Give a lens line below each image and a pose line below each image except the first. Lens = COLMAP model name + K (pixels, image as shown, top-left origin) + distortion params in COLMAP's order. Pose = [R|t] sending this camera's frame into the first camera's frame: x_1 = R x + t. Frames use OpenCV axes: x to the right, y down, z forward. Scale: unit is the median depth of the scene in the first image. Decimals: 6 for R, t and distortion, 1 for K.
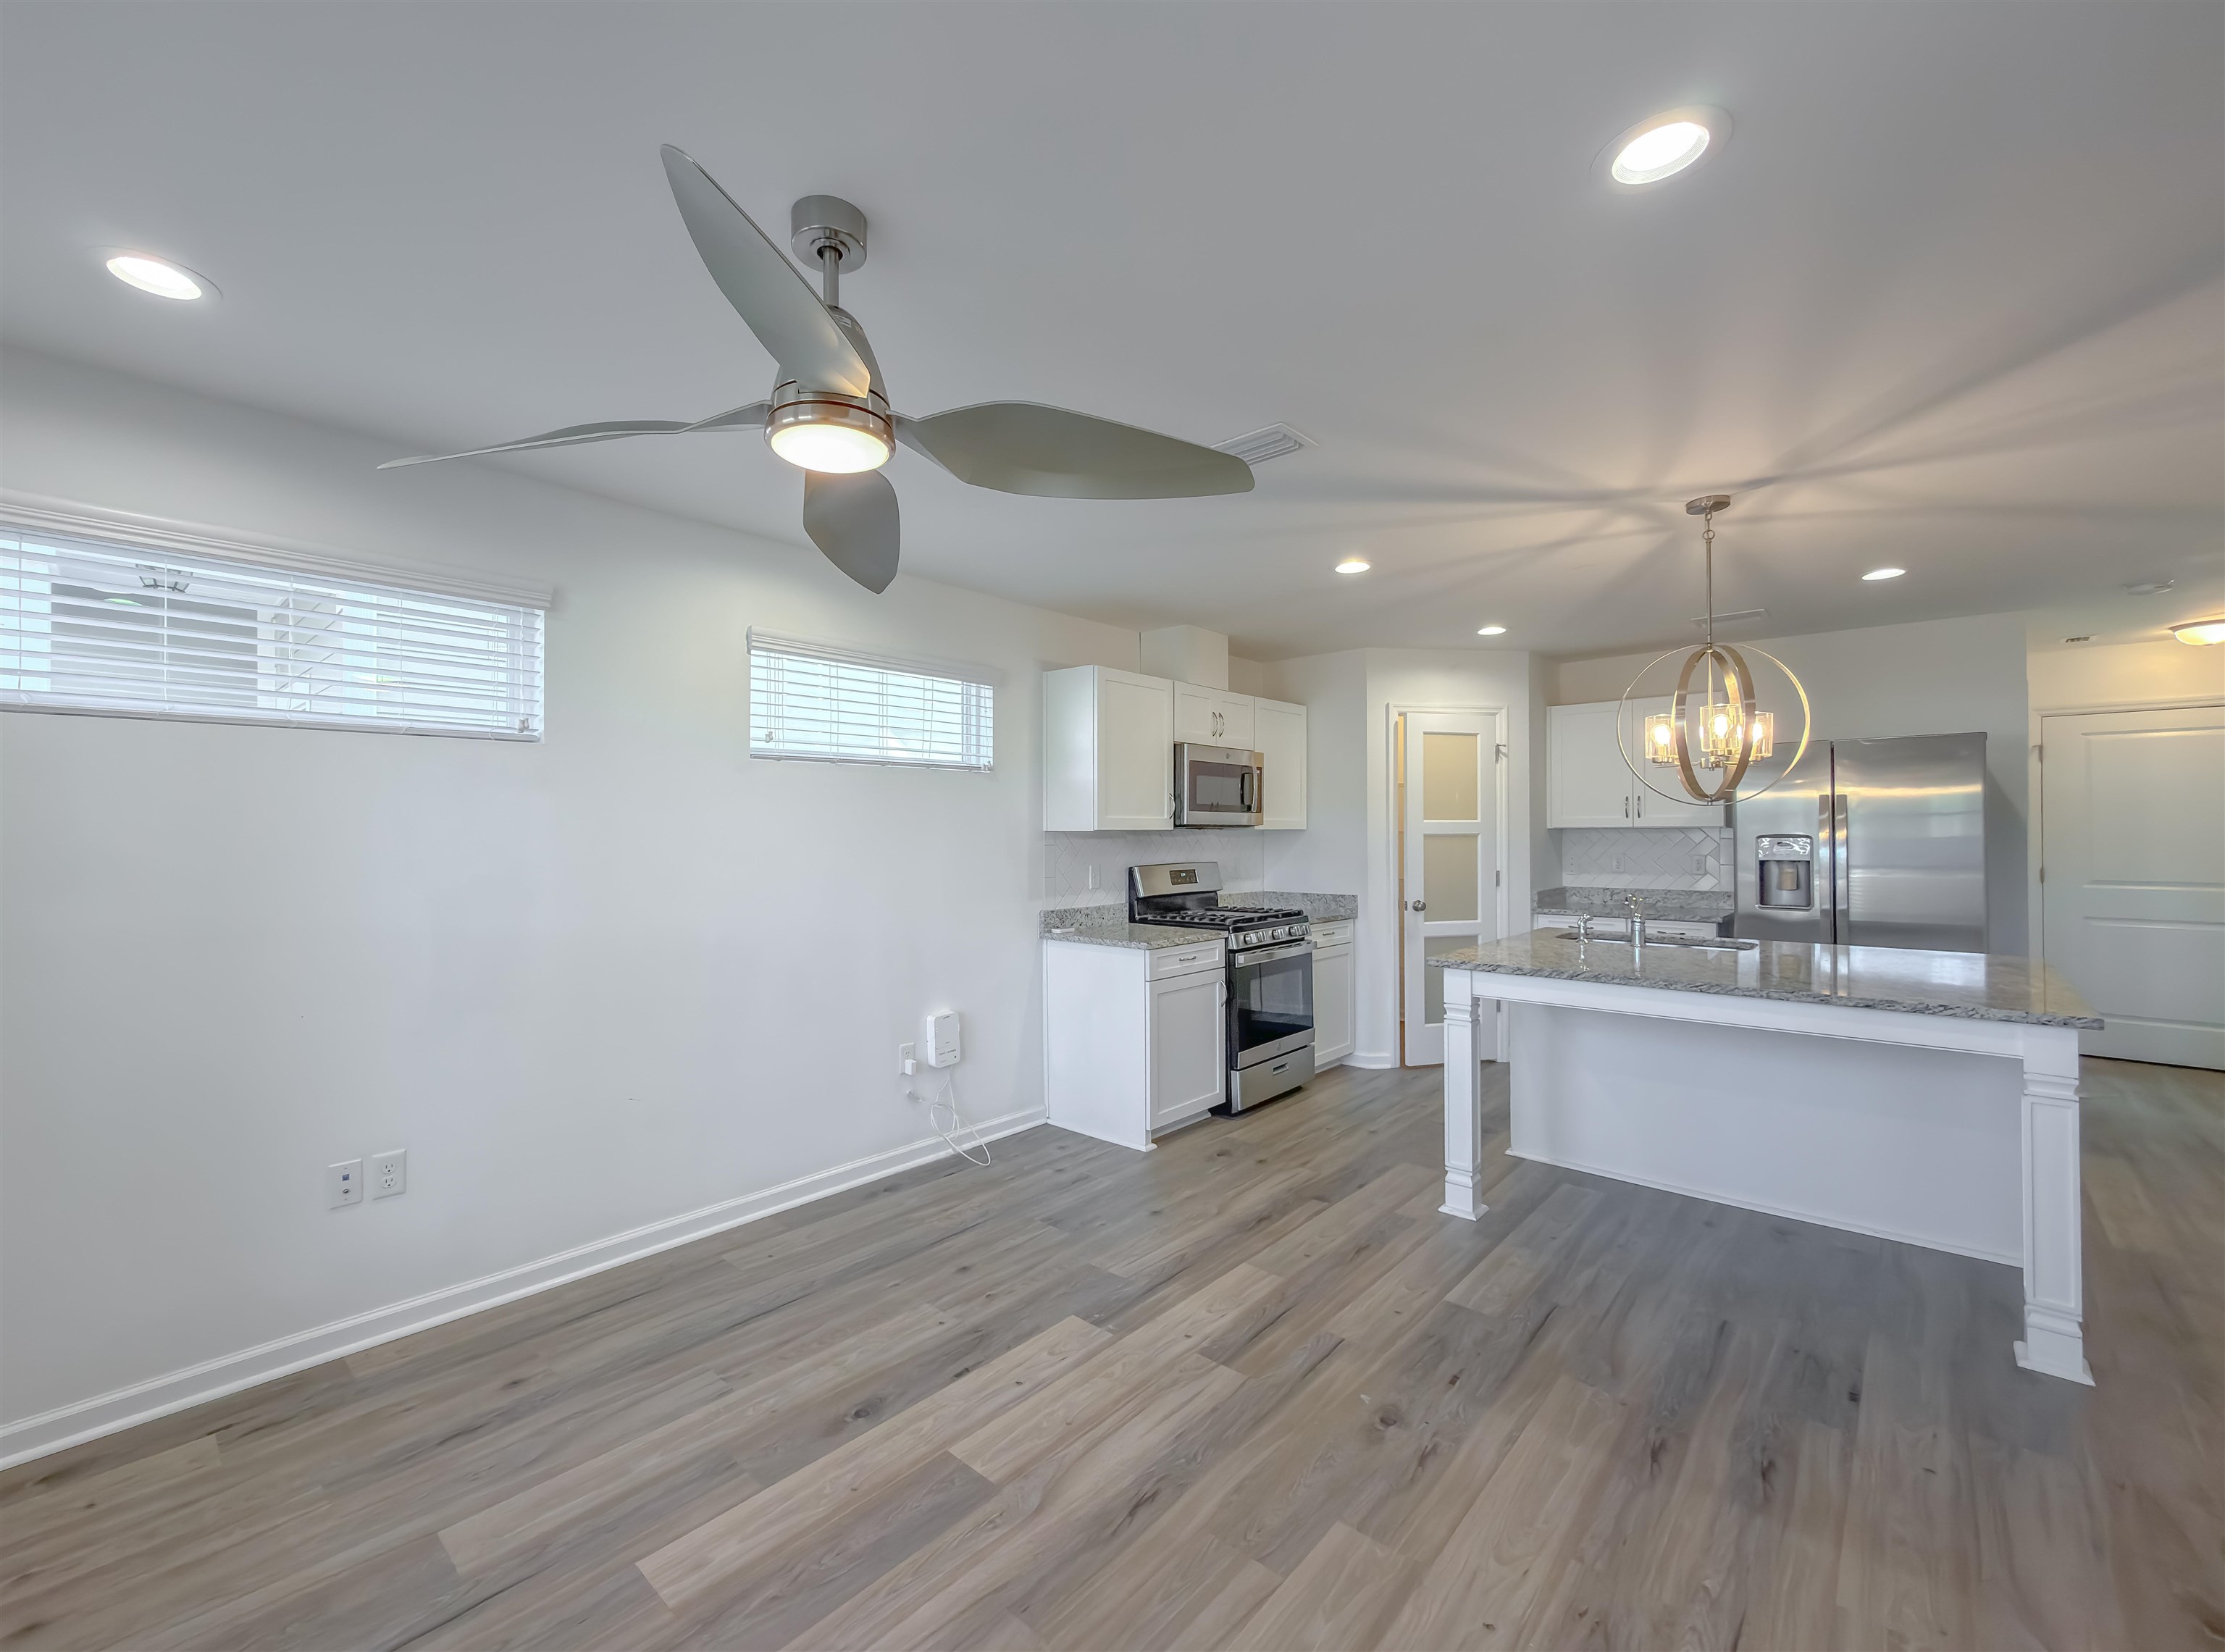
lens RADIAL K [[919.8, 0, 1063.7], [0, 919.8, 829.1], [0, 0, 1]] dist [-0.001683, 0.001486]
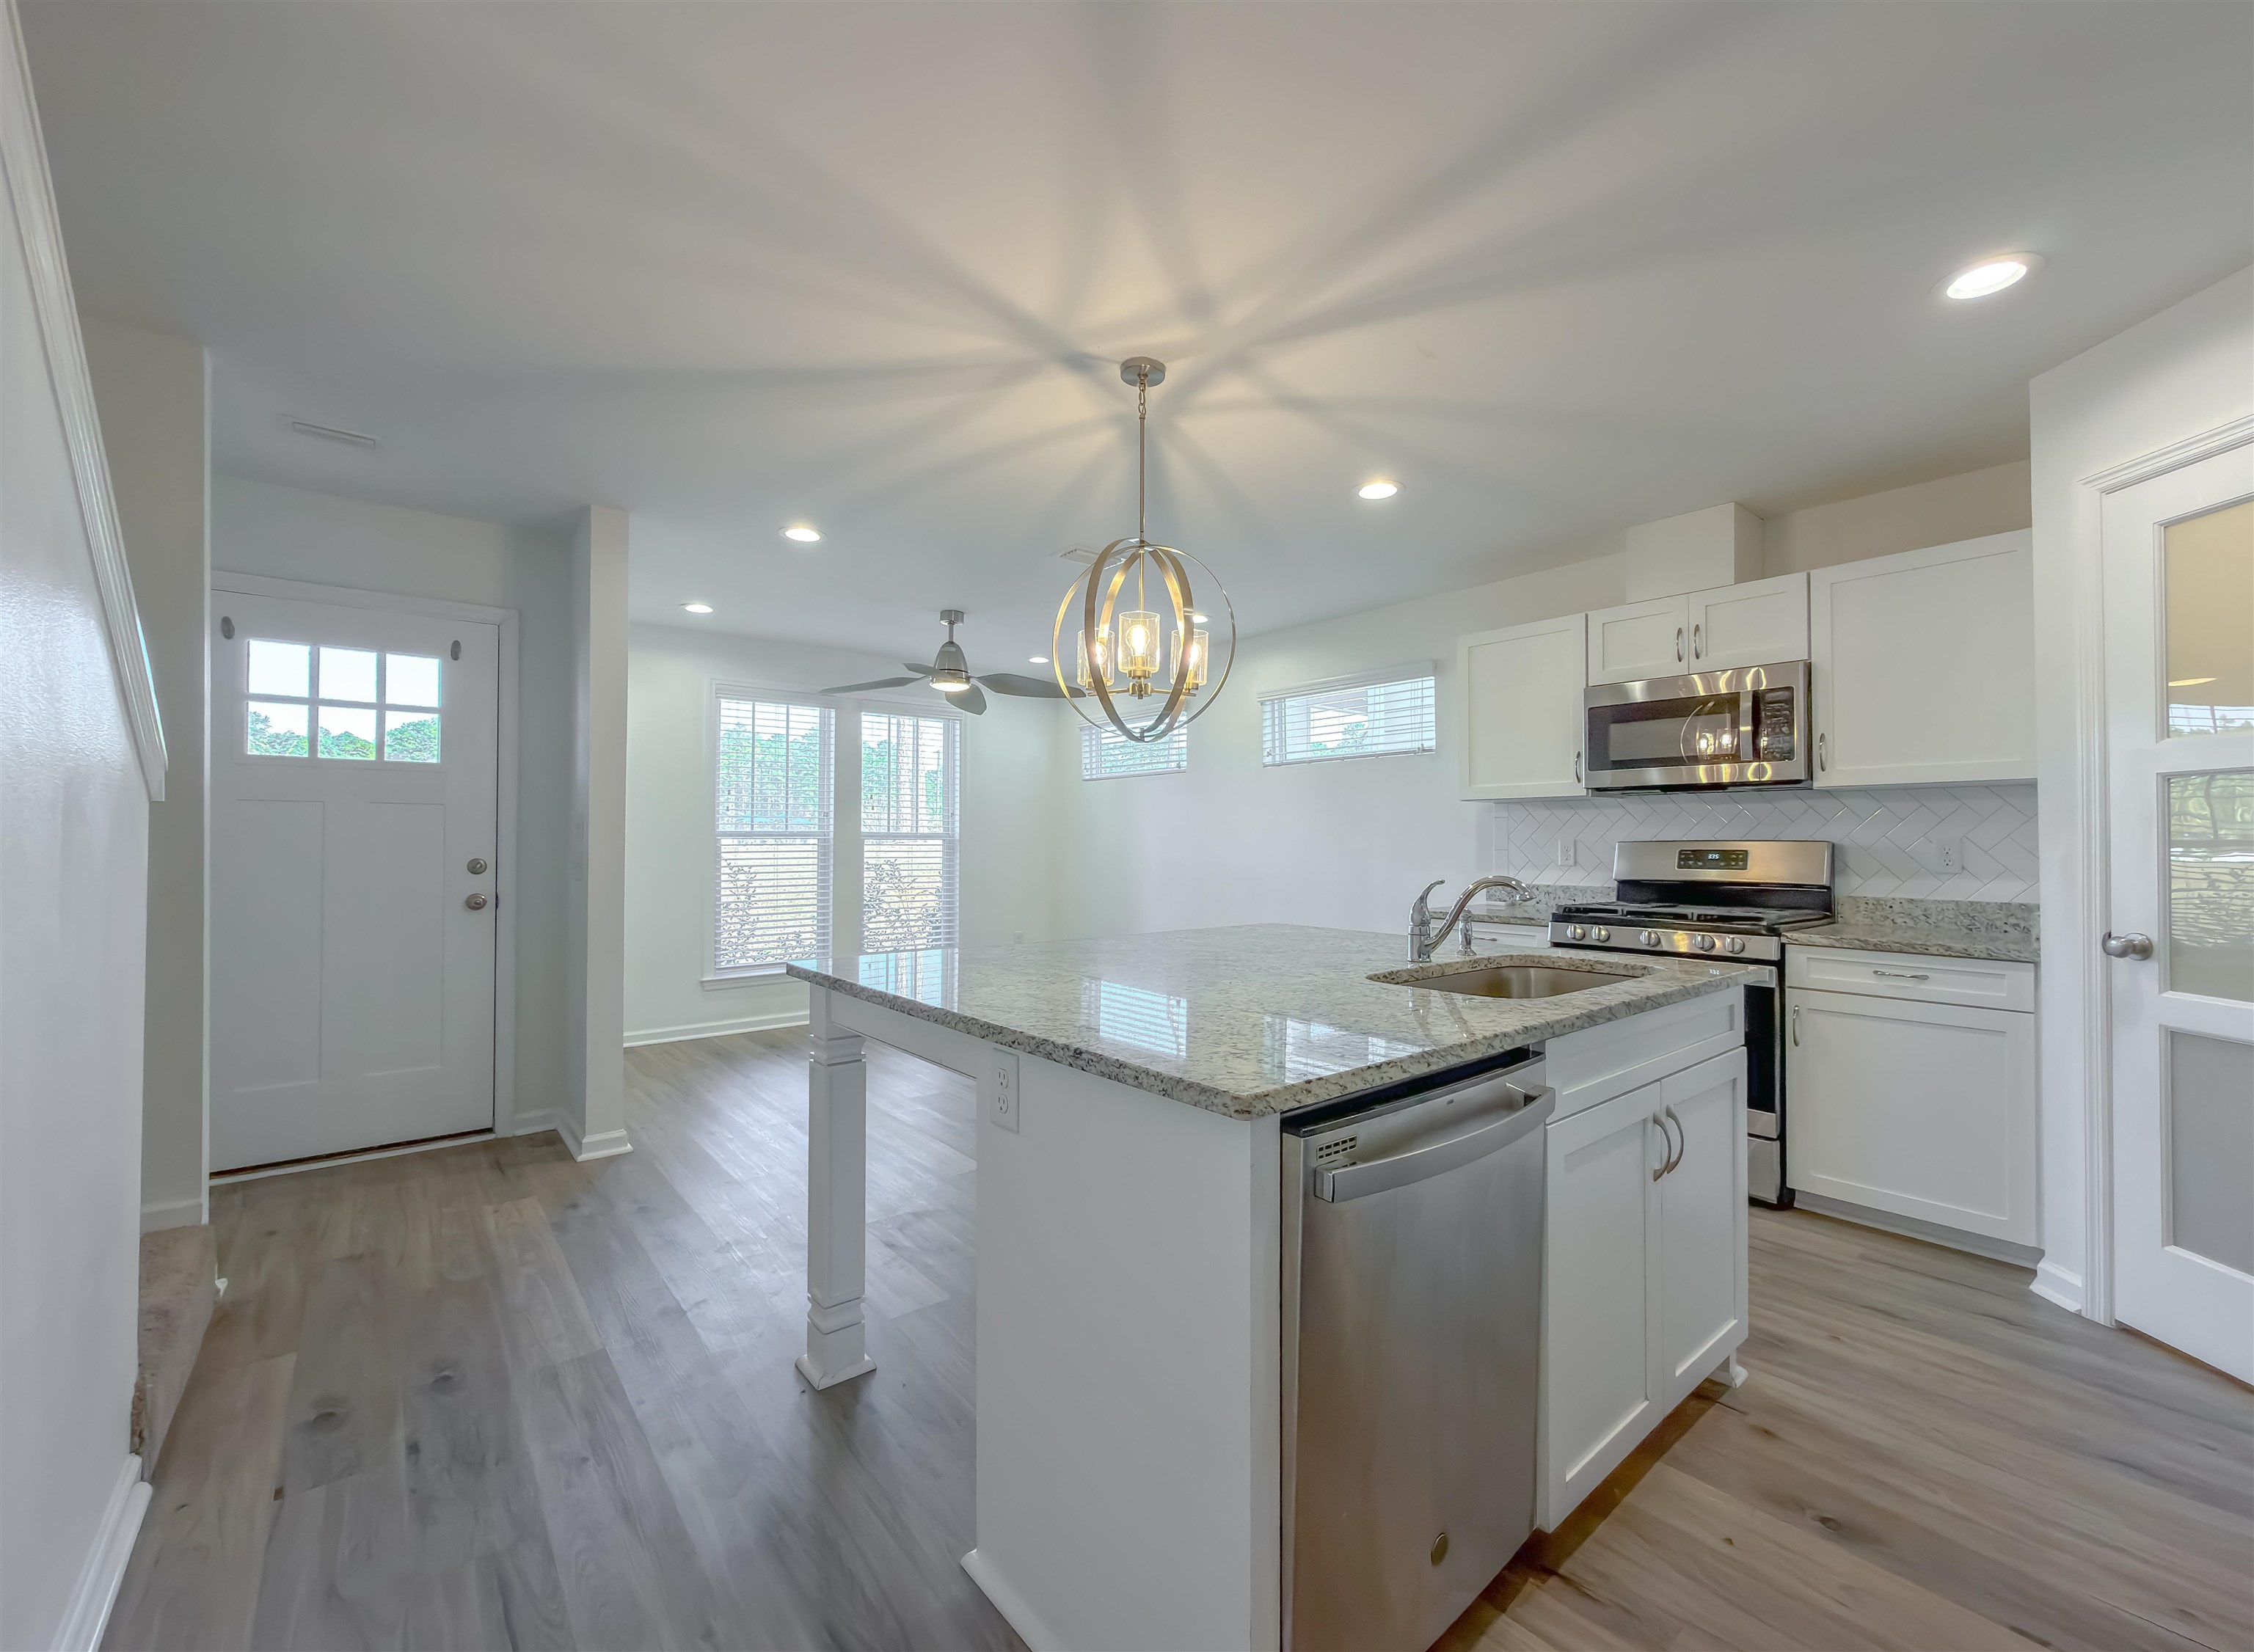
lens RADIAL K [[931.7, 0, 1154.1], [0, 931.7, 829.6], [0, 0, 1]] dist [-0.001683, 0.001486]
pose [[-0.115835, -0.010207, -0.993216, 1.295864], [0.002220, 0.999942, -0.010535, 0.052134], [0.993266, -0.003426, -0.115805, 0.944884]]
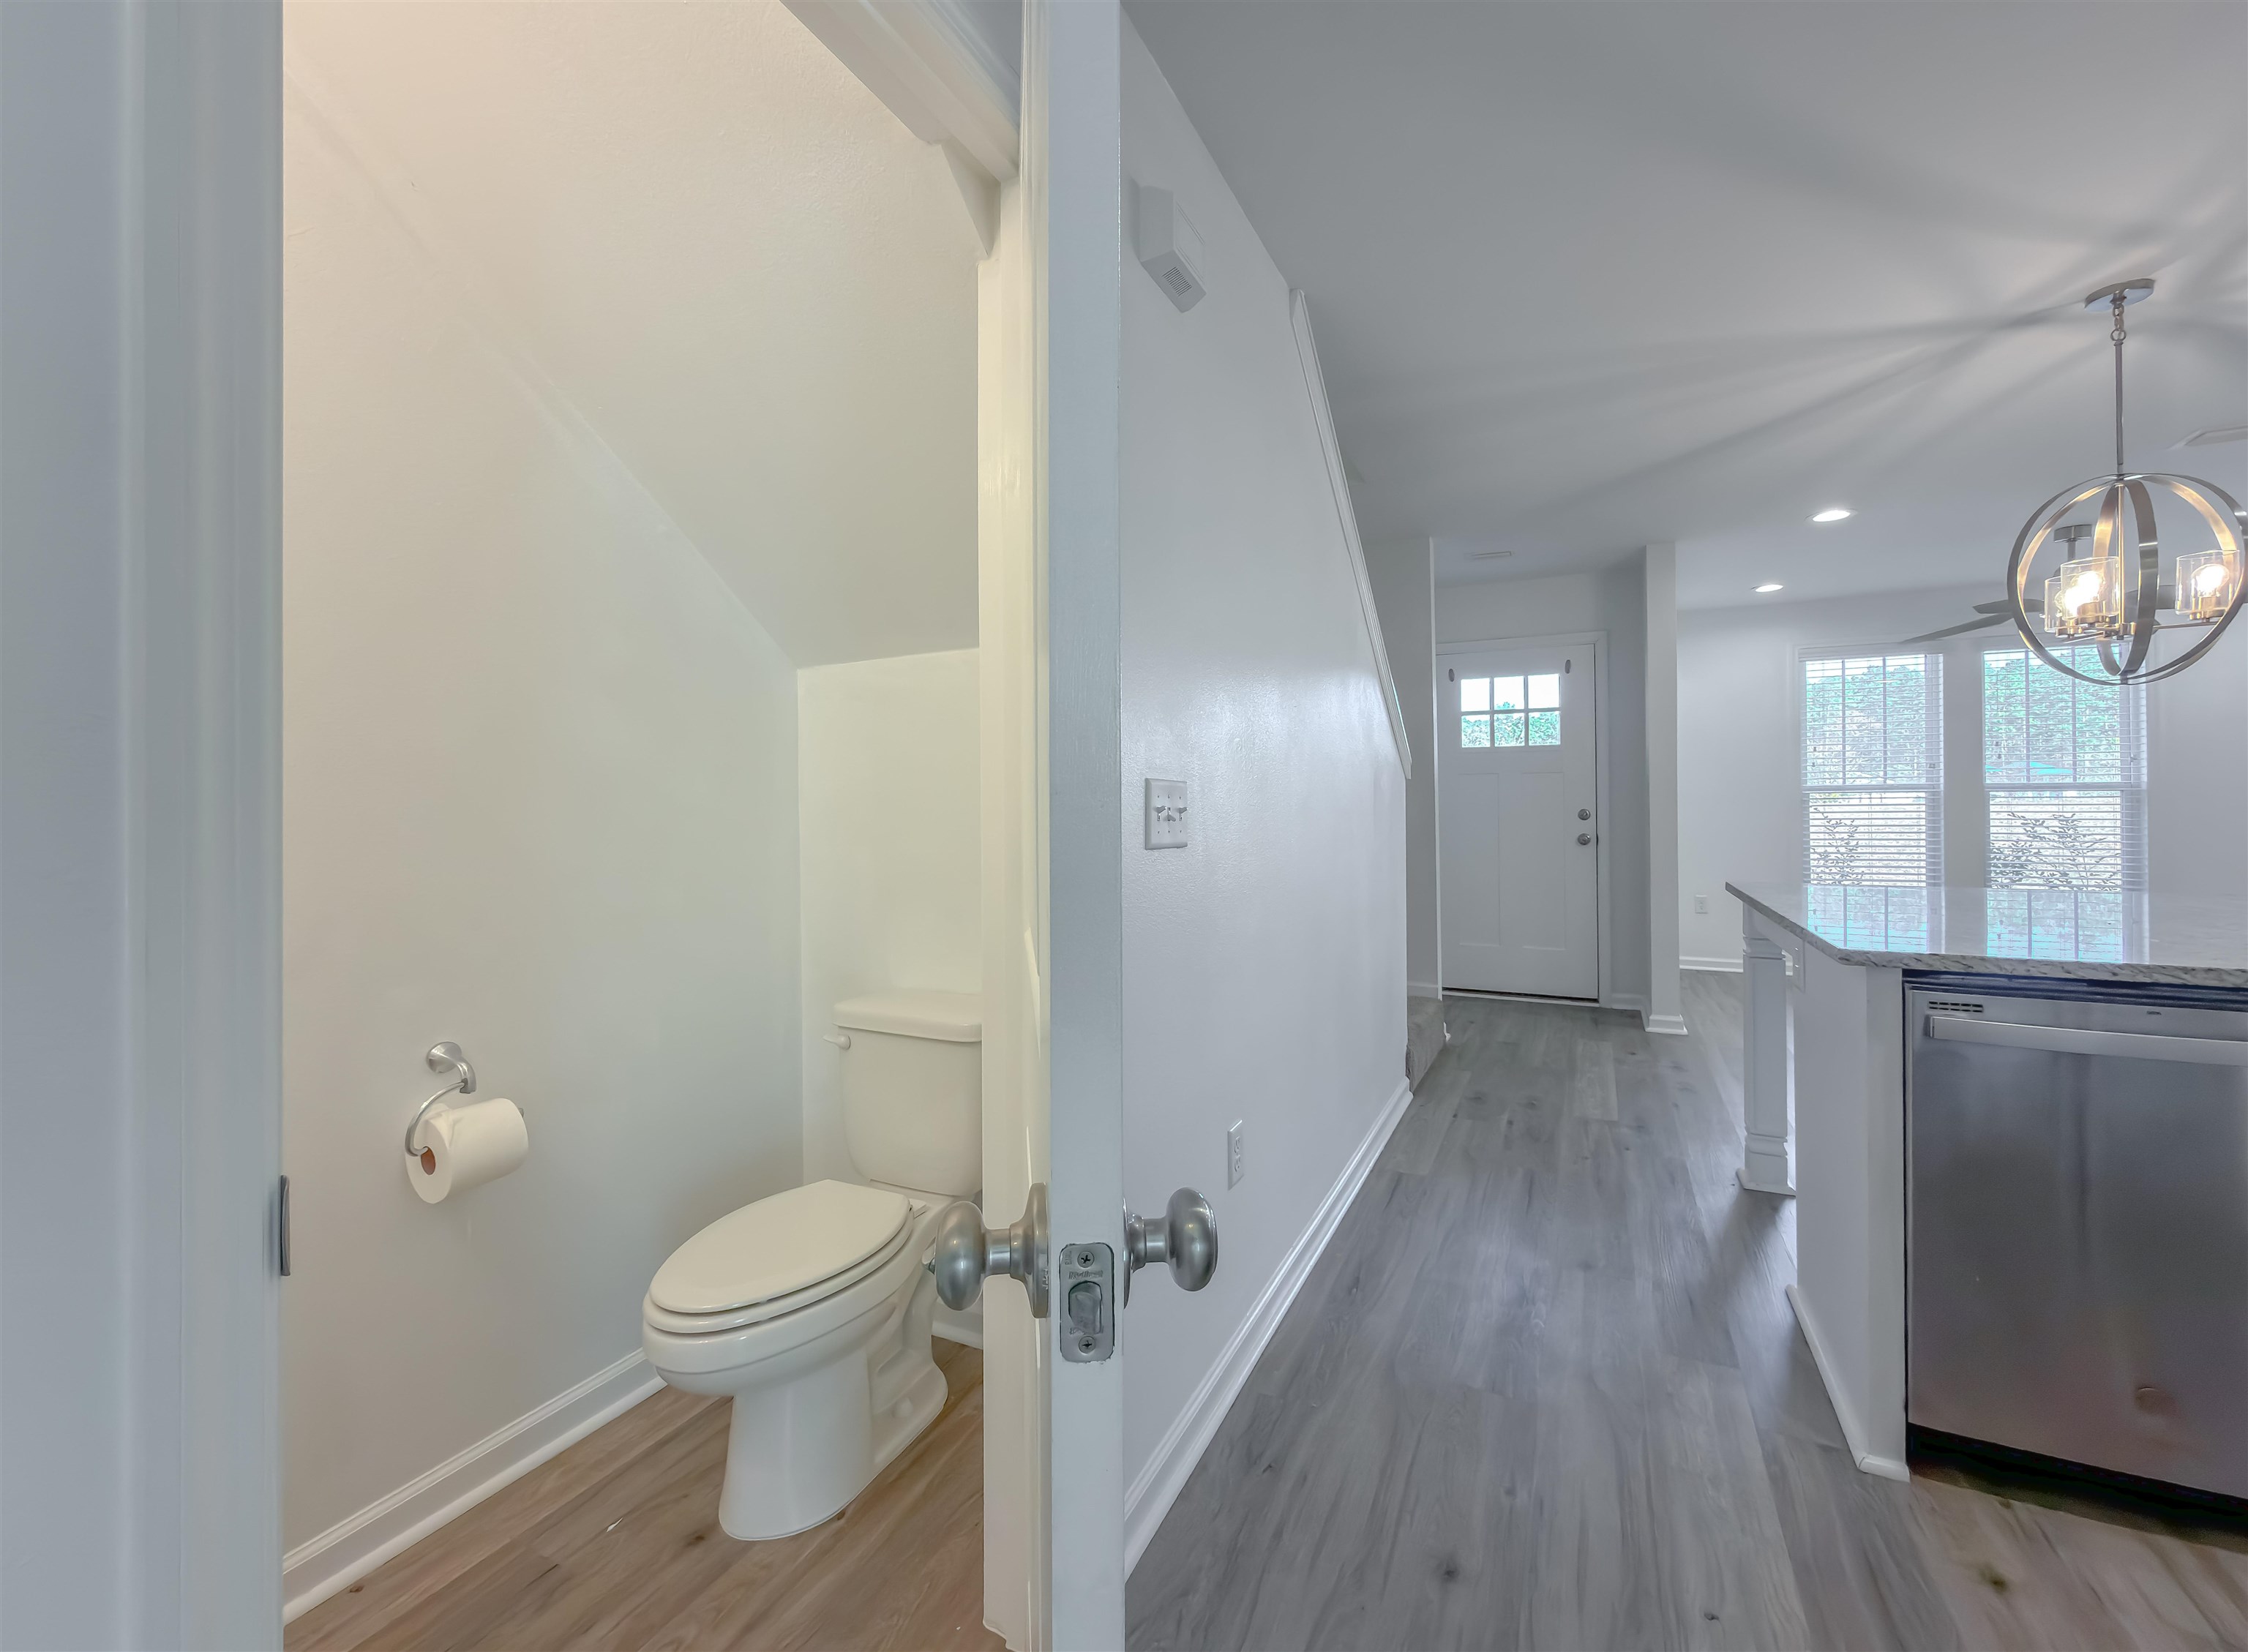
lens RADIAL K [[929.2, 0, 1139.8], [0, 929.2, 800.4], [0, 0, 1]] dist [-0.001683, 0.001486]
pose [[-0.953368, 0.010289, -0.301634, 1.477204], [0.012321, 0.999912, -0.004837, 0.056254], [0.301558, -0.008328, -0.953412, 1.278089]]
